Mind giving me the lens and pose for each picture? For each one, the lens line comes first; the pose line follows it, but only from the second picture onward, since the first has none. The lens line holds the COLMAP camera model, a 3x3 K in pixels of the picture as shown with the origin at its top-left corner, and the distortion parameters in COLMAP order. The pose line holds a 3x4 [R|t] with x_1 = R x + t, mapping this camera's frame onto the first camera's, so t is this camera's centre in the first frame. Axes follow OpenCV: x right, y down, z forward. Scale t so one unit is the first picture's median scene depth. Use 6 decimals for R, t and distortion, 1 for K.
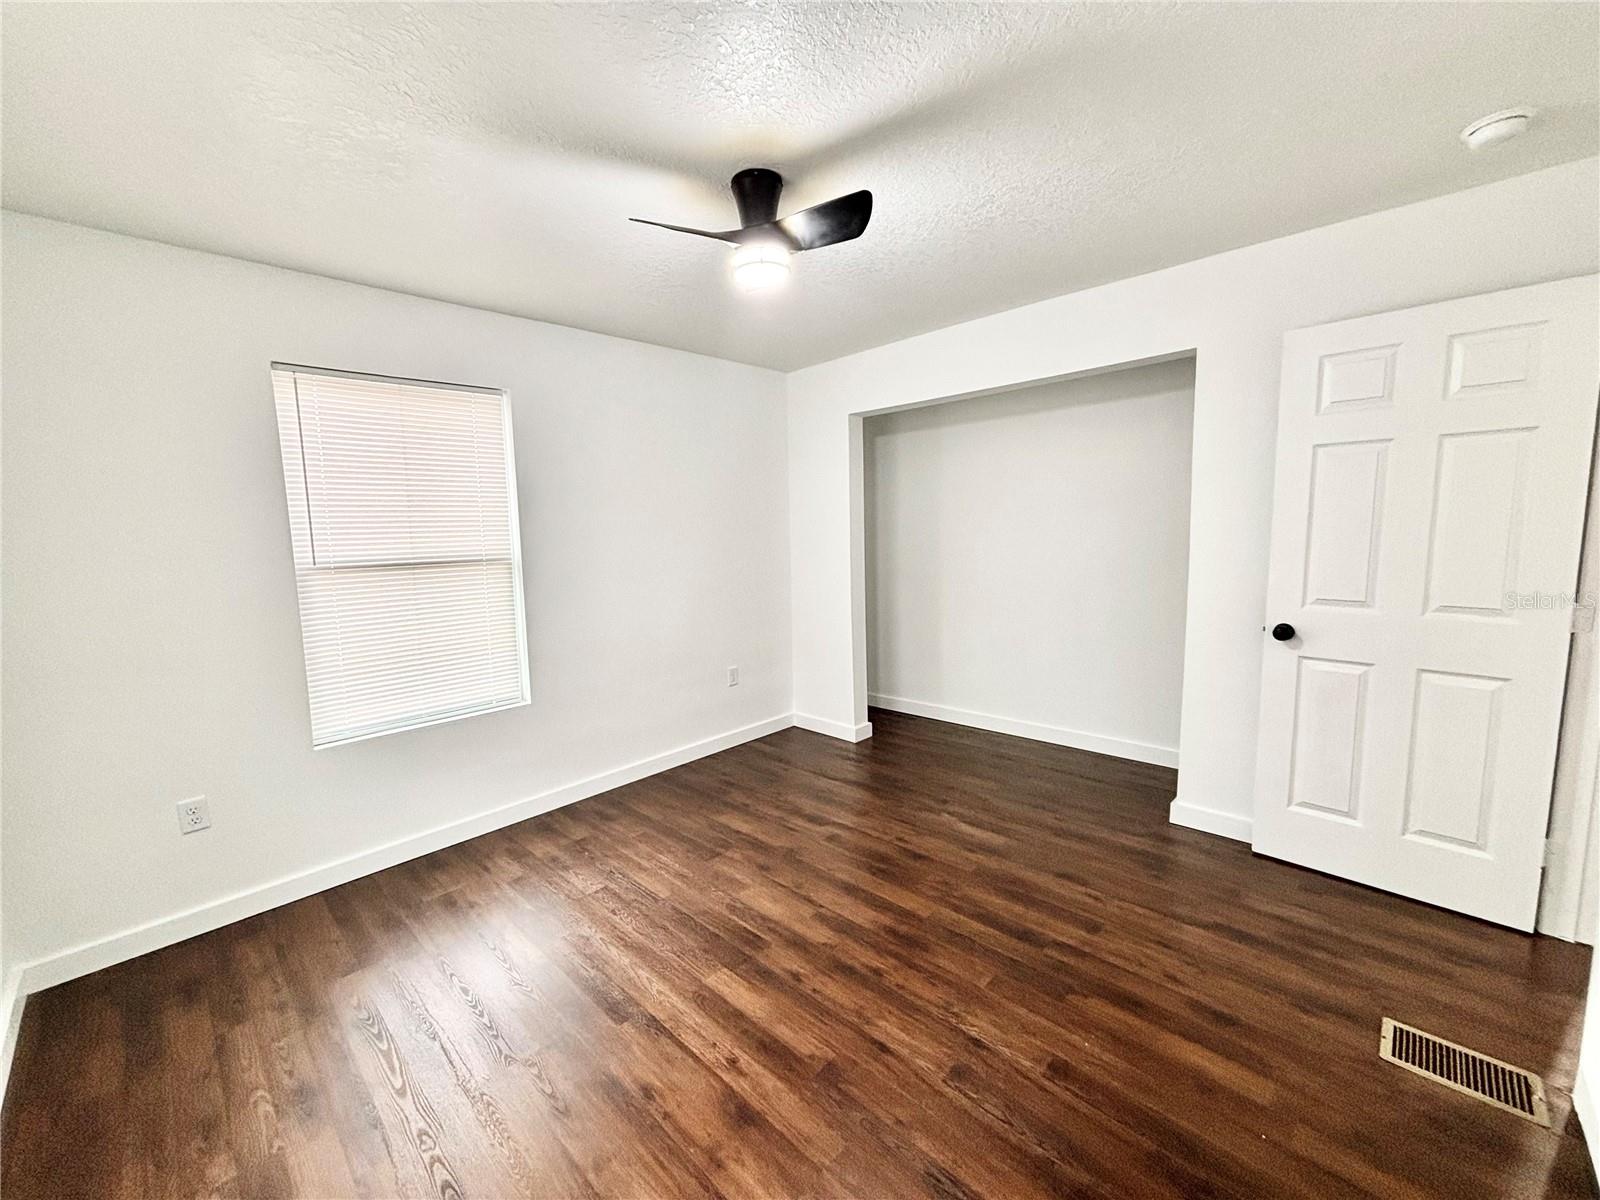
lens RADIAL K [[645.7, 0, 797.6], [0, 645.7, 596.9], [0, 0, 1]] dist [0.000573, -0.000646]
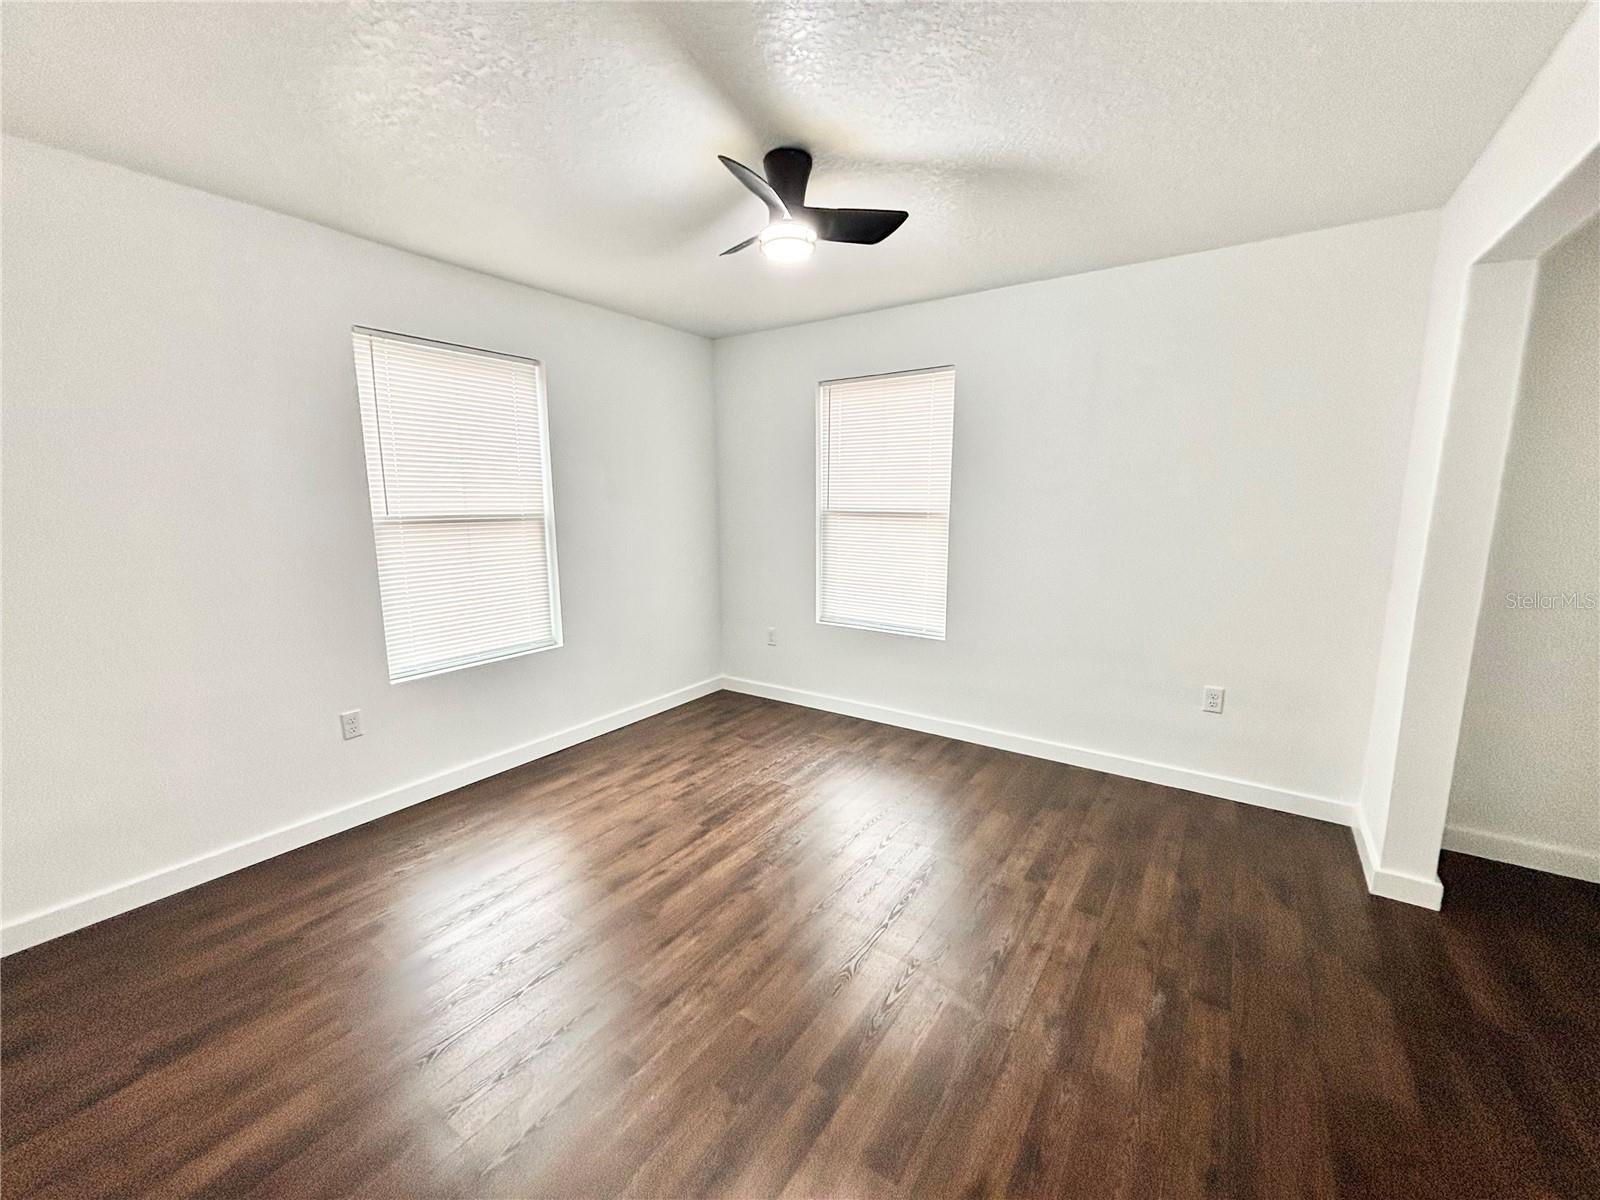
lens RADIAL K [[645.7, 0, 797.6], [0, 645.7, 596.9], [0, 0, 1]] dist [0.000573, -0.000646]
pose [[0.162935, 0.186295, -0.968889, 0.723187], [-0.105337, 0.979684, 0.170657, -0.089562], [0.980998, 0.074254, 0.179249, 0.591251]]
